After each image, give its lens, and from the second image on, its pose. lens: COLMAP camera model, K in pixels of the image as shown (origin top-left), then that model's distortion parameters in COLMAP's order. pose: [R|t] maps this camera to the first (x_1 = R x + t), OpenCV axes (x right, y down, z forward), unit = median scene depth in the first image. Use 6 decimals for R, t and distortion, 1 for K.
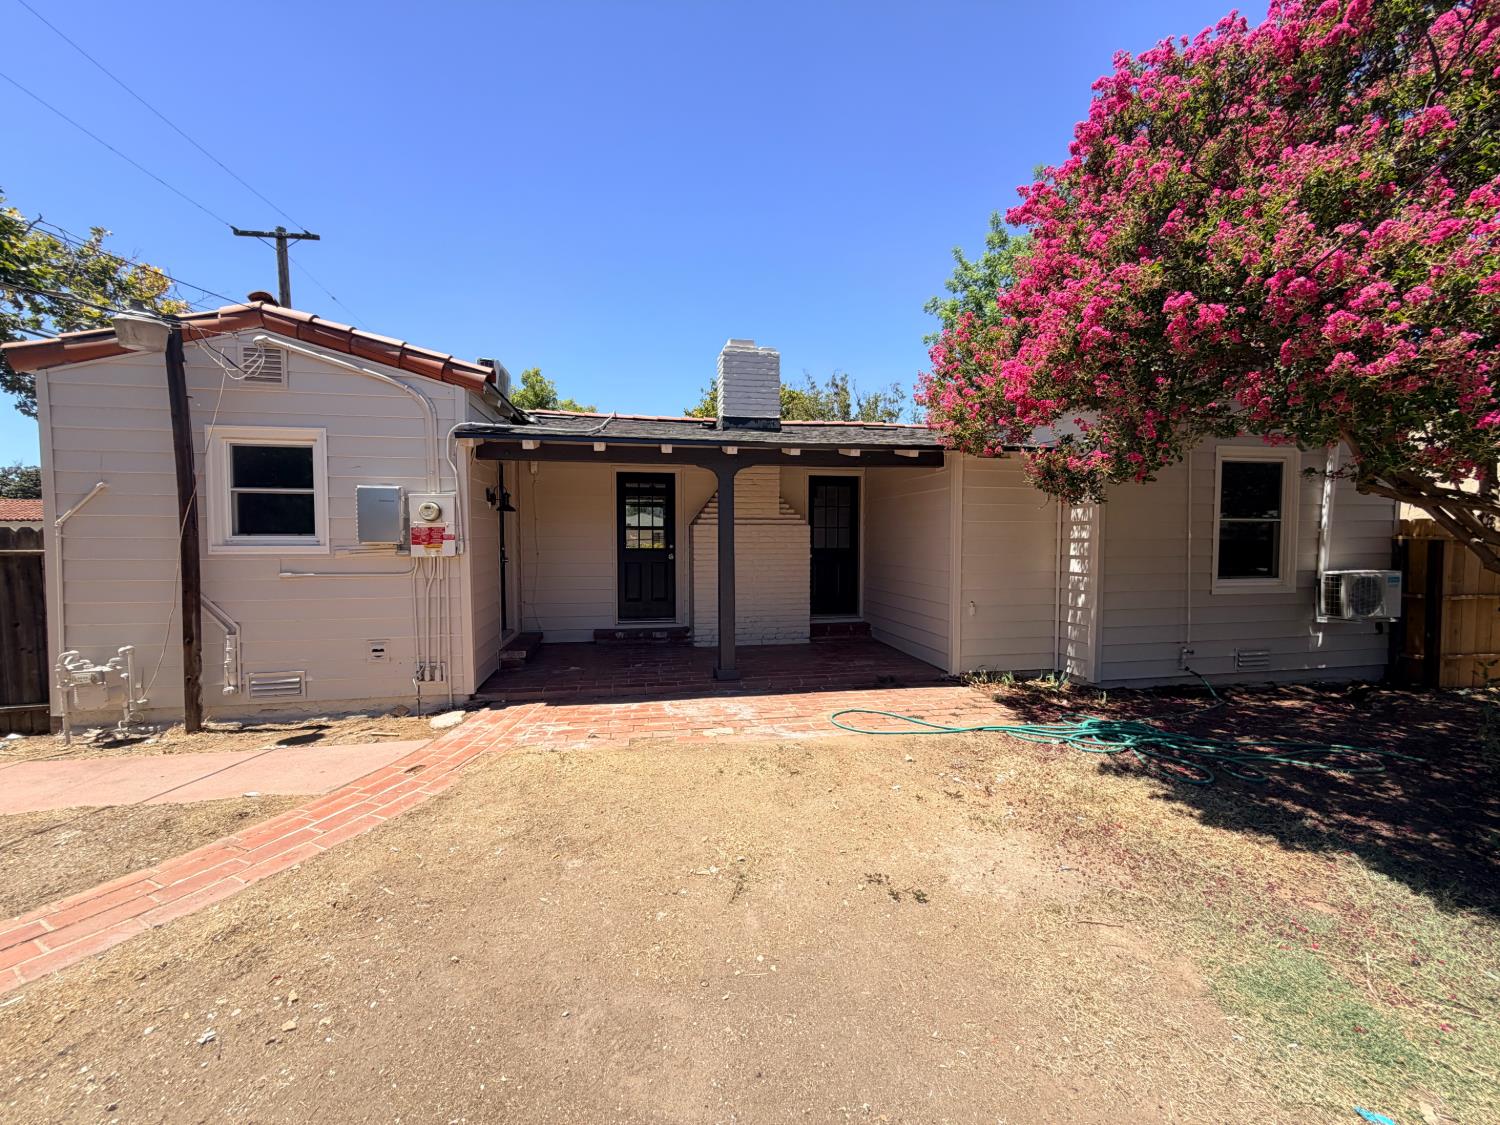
lens RADIAL K [[602.0, 0, 751.2], [0, 602.0, 566.4], [0, 0, 1]] dist [0.000522, -0.000053]
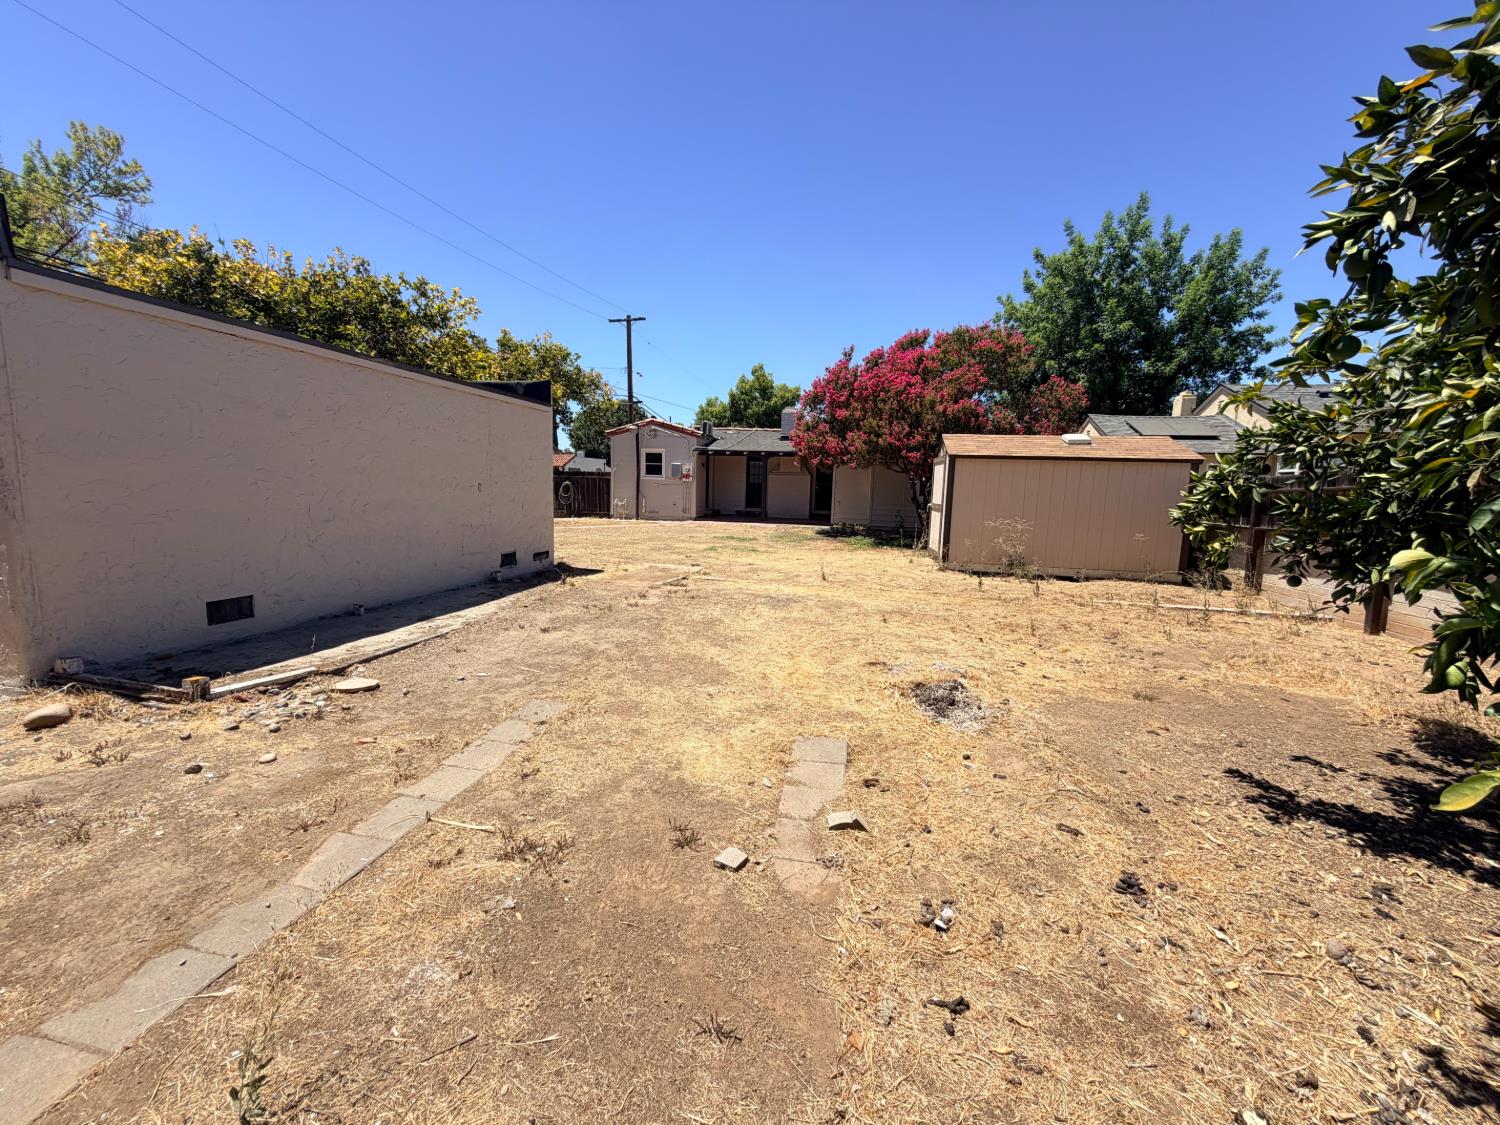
lens RADIAL K [[602.0, 0, 751.2], [0, 602.0, 566.4], [0, 0, 1]] dist [0.000522, -0.000053]
pose [[0.921627, 0.080699, -0.379594, 1.532886], [-0.048734, 0.994464, 0.093093, 0.165734], [0.385006, -0.067298, 0.920457, -2.745177]]
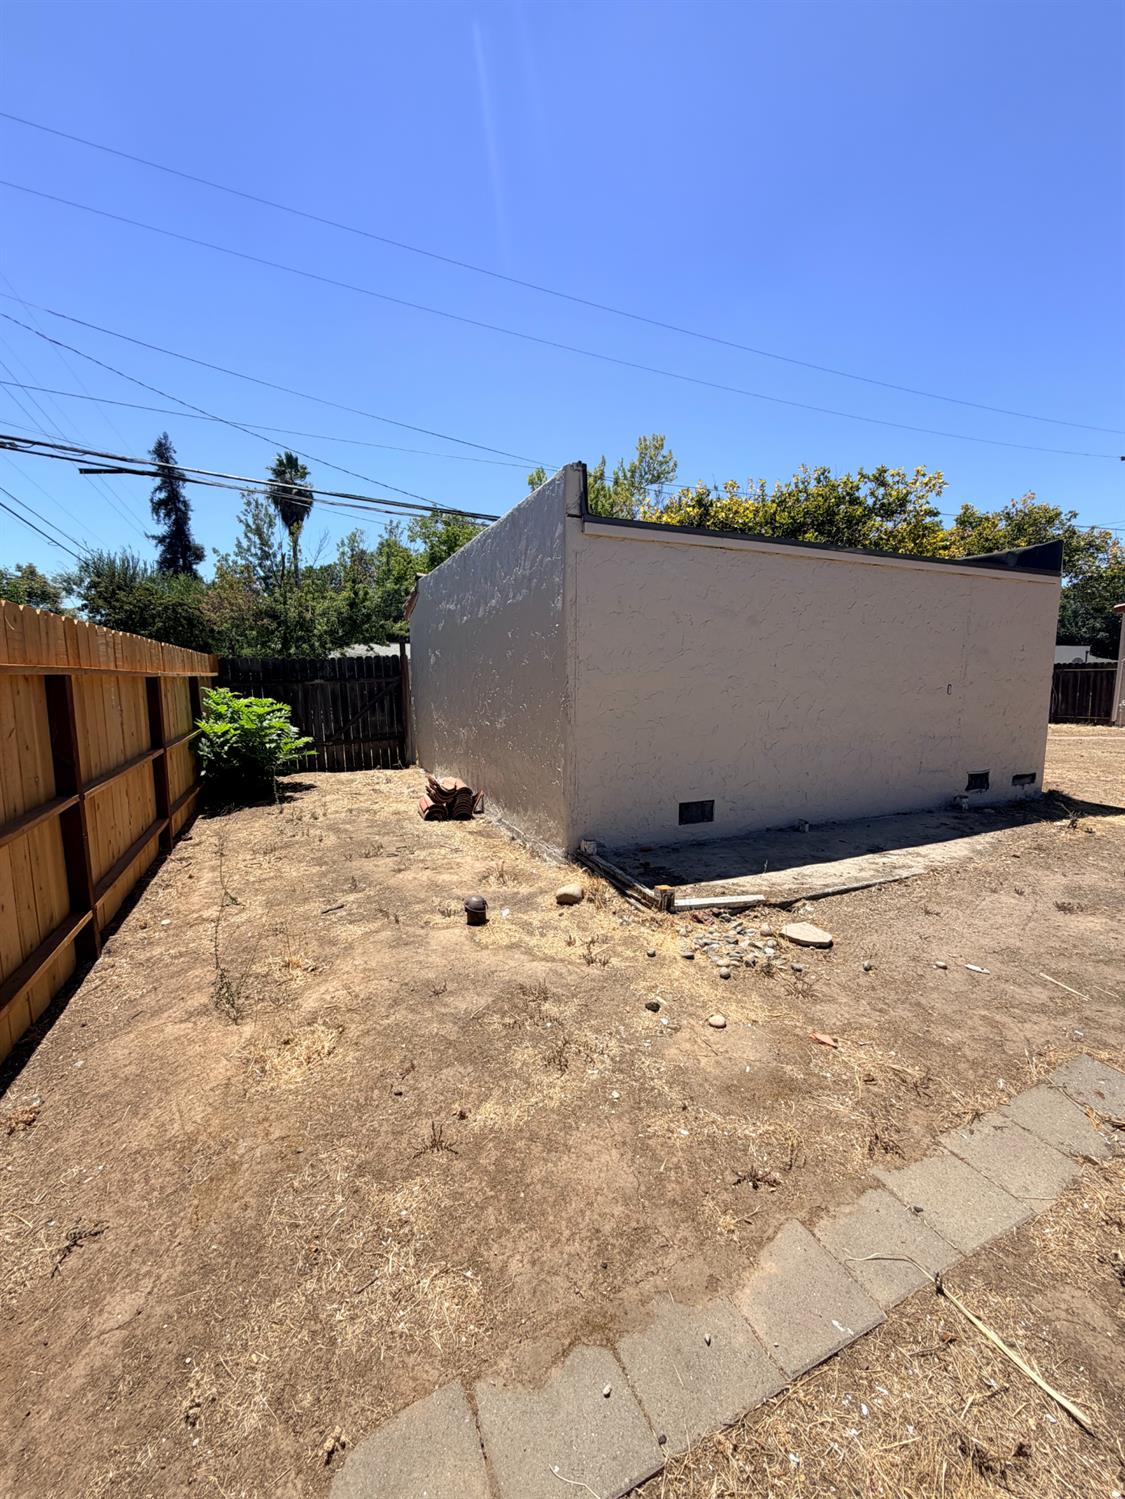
lens RADIAL K [[601.6, 0, 556.6], [0, 601.6, 746.9], [0, 0, 1]] dist [0.000522, -0.000053]
pose [[0.227051, 0.114125, -0.967173, 1.293106], [-0.039206, 0.993376, 0.108013, 0.156459], [0.973093, 0.013394, 0.230021, -2.634736]]
